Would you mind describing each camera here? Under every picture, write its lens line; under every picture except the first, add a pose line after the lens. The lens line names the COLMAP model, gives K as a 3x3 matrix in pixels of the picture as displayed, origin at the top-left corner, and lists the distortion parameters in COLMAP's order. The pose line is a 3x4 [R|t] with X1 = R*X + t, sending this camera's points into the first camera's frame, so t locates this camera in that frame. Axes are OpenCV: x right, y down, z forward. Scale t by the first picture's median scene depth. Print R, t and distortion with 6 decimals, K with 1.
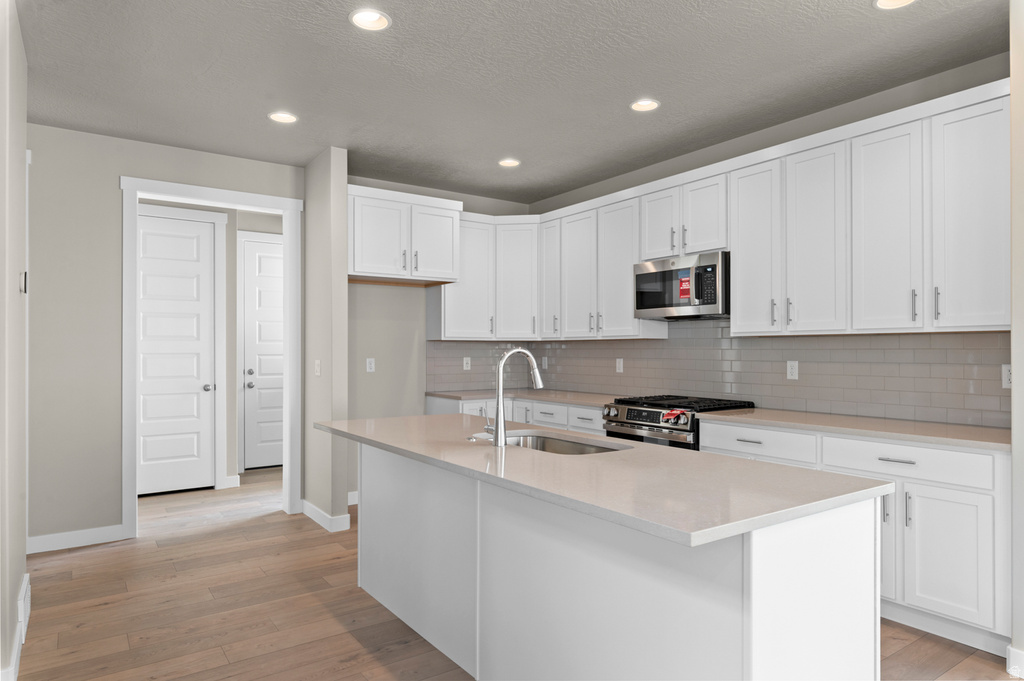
lens RADIAL K [[633.7, 0, 517.3], [0, 633.7, 355.4], [0, 0, 1]] dist [0.002625, 0.004449]
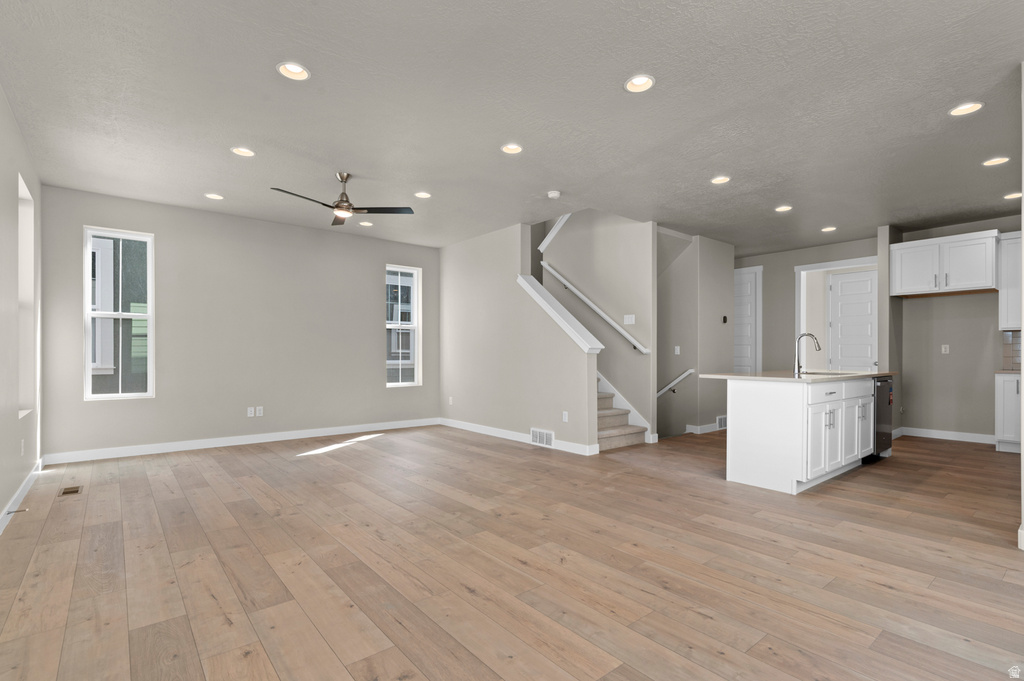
lens RADIAL K [[487.6, 0, 512.8], [0, 487.6, 356.5], [0, 0, 1]] dist [-0.005818, 0.000926]
pose [[0.072939, 0.004589, -0.997326, 1.139053], [-0.007890, 0.999961, 0.004024, 0.048894], [0.997305, 0.007576, 0.072972, -0.155231]]
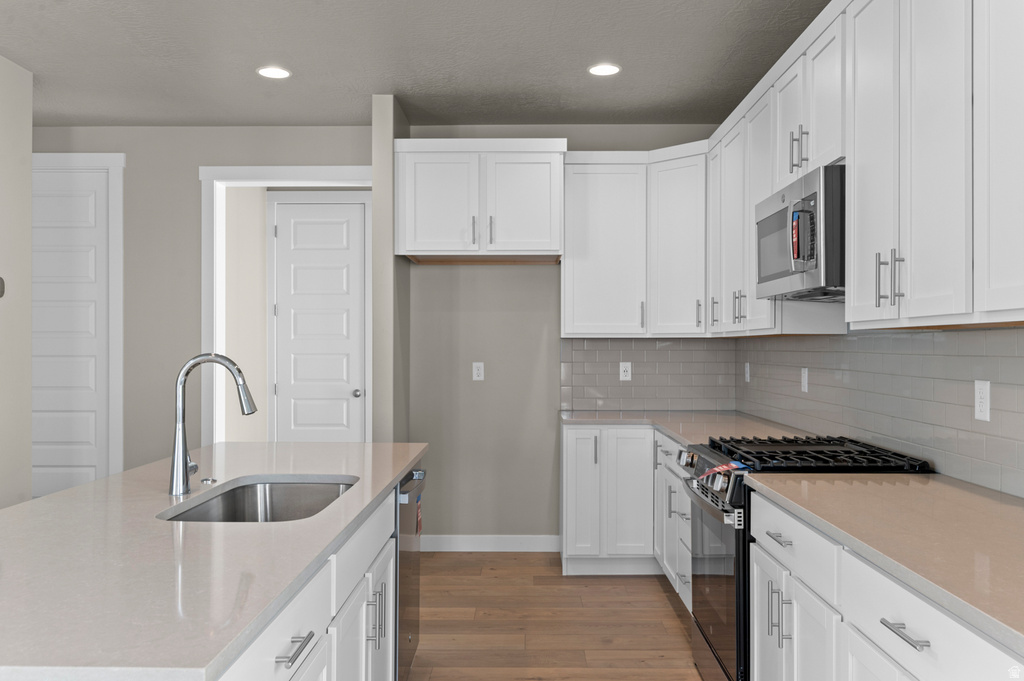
lens RADIAL K [[820.3, 0, 514.6], [0, 820.3, 345.8], [0, 0, 1]] dist [0.003042, -0.002573]
pose [[0.808372, 0.000963, -0.588672, 0.508245], [-0.007516, 0.999934, -0.008685, -0.008783], [0.588624, 0.011445, 0.808326, 0.312695]]
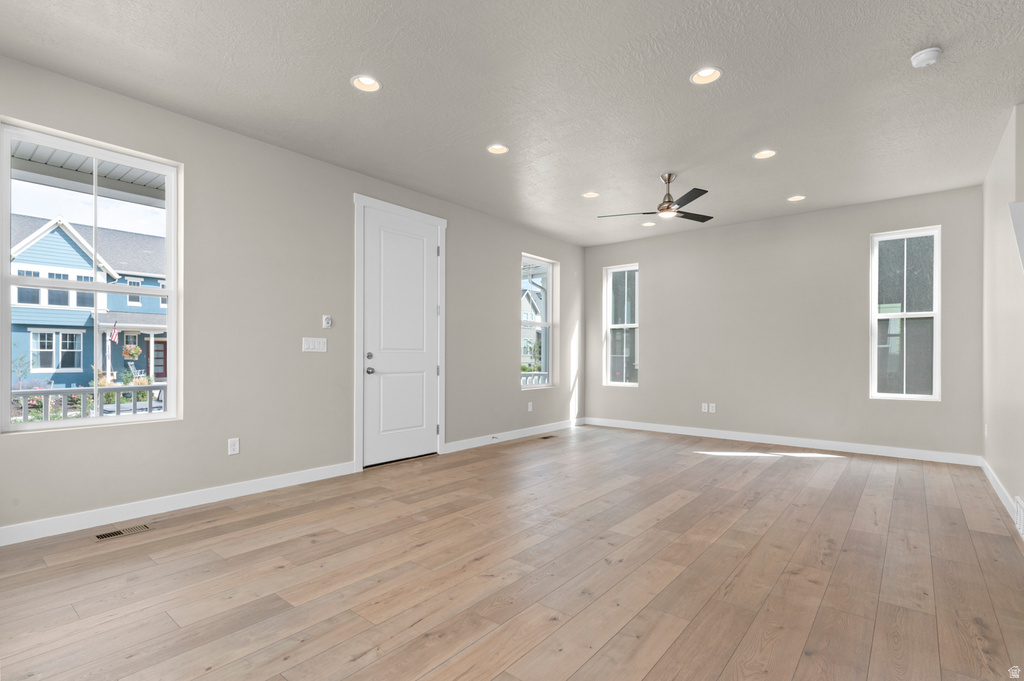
lens RADIAL K [[487.6, 0, 510.2], [0, 487.6, 345.8], [0, 0, 1]] dist [-0.005818, 0.000926]
pose [[-0.965298, -0.006440, -0.261071, 0.639454], [-0.004419, 0.999956, -0.008326, 0.045244], [0.261113, -0.006884, -0.965284, 0.532289]]
